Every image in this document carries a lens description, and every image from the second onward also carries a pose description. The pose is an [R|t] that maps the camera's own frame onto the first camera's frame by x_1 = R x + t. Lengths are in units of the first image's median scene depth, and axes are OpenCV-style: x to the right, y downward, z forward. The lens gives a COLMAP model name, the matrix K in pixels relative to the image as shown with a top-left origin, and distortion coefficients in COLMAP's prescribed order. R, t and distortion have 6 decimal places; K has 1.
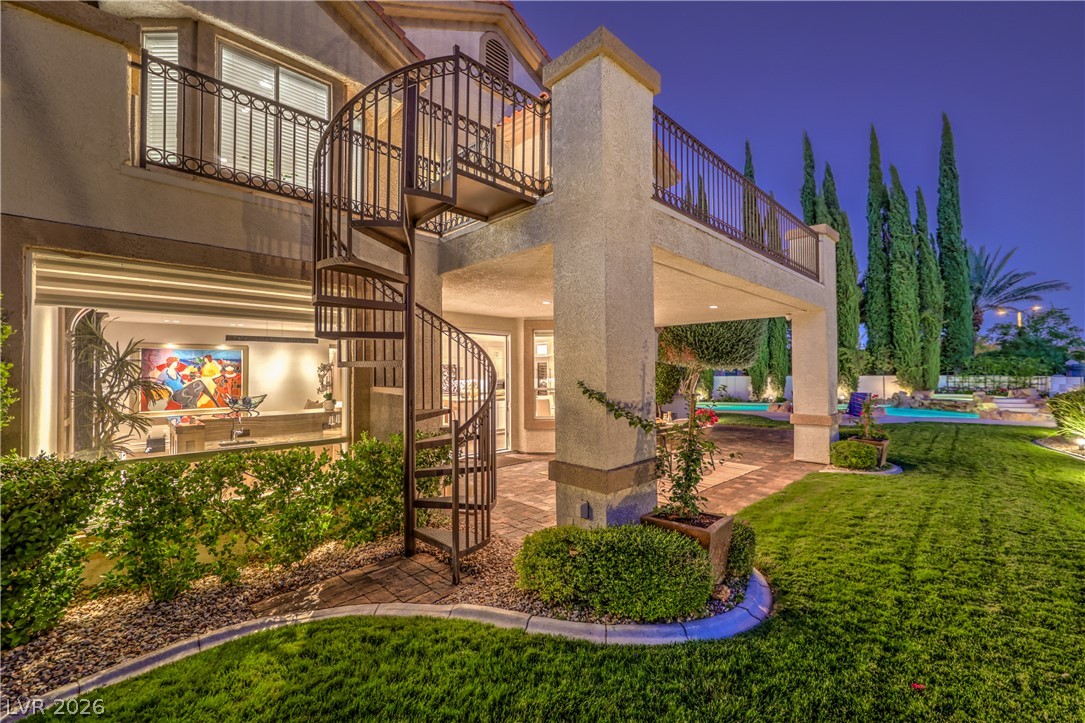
lens RADIAL K [[457.5, 0, 543.5], [0, 457.5, 361.4], [0, 0, 1]] dist [-0.009559, -0.000954]
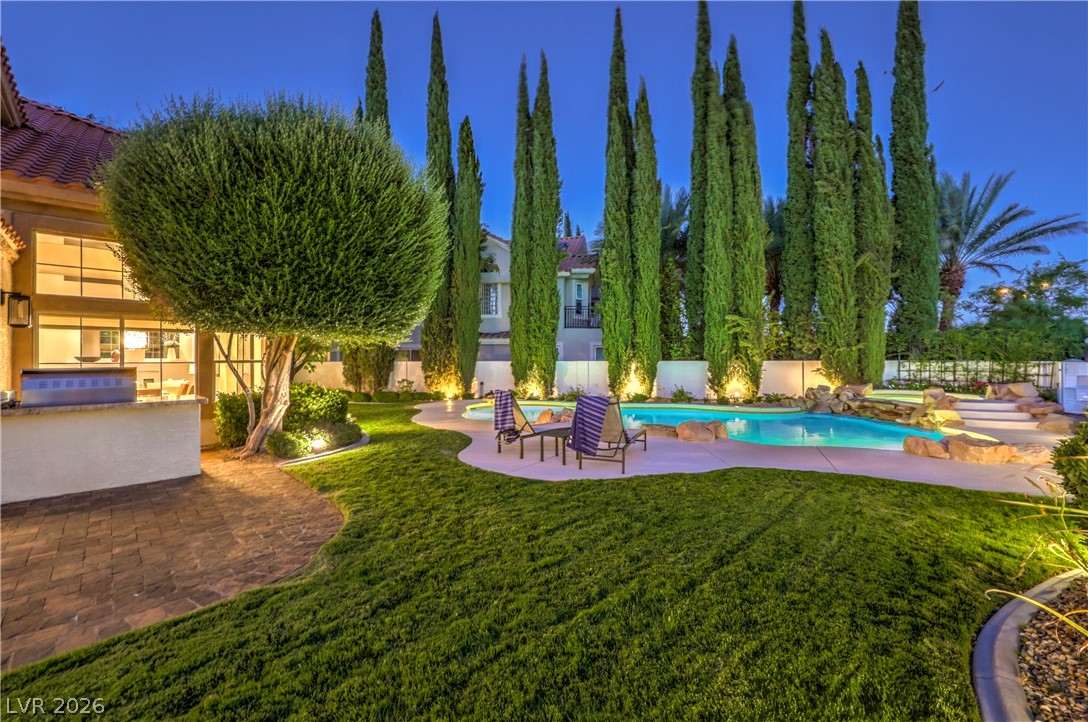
lens RADIAL K [[458.7, 0, 560.7], [0, 458.7, 360.6], [0, 0, 1]] dist [-0.009559, -0.000954]
pose [[0.999888, 0.002399, 0.014782, 0.410998], [-0.002788, 0.999649, 0.026361, 0.015744], [-0.014714, -0.026400, 0.999543, 0.371857]]
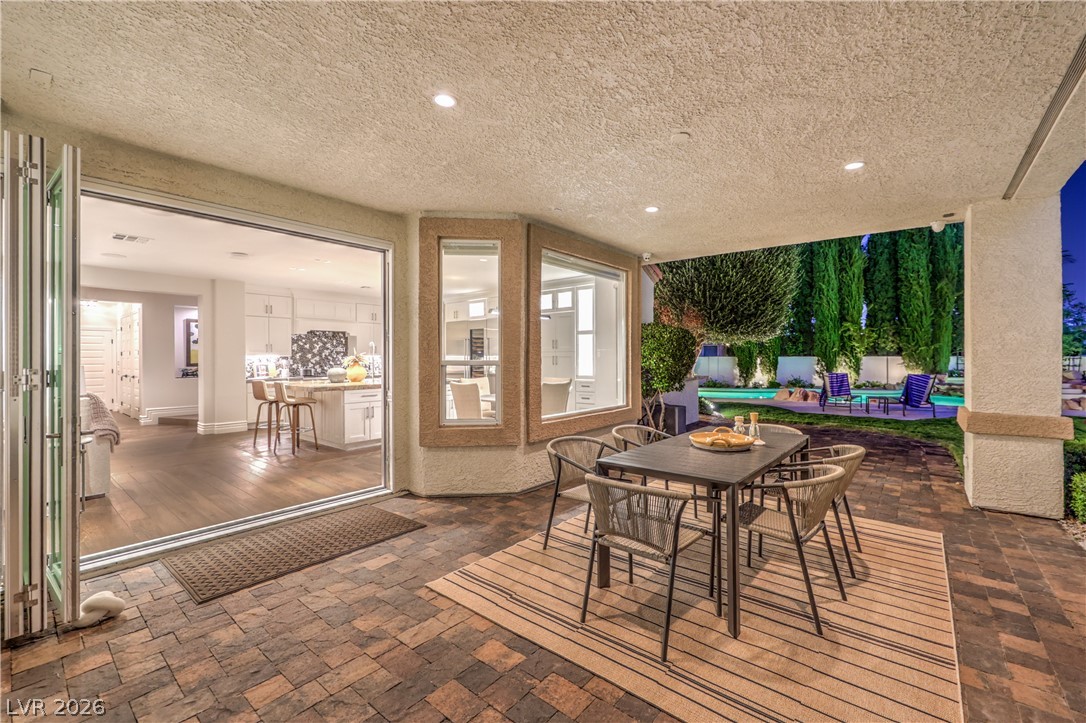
lens RADIAL K [[457.9, 0, 545.3], [0, 457.9, 359.3], [0, 0, 1]] dist [-0.009559, -0.000954]
pose [[0.994083, 0.003212, 0.108572, 0.015622], [-0.006064, 0.999645, 0.025950, 0.019203], [-0.108450, -0.026455, 0.993750, 0.225370]]
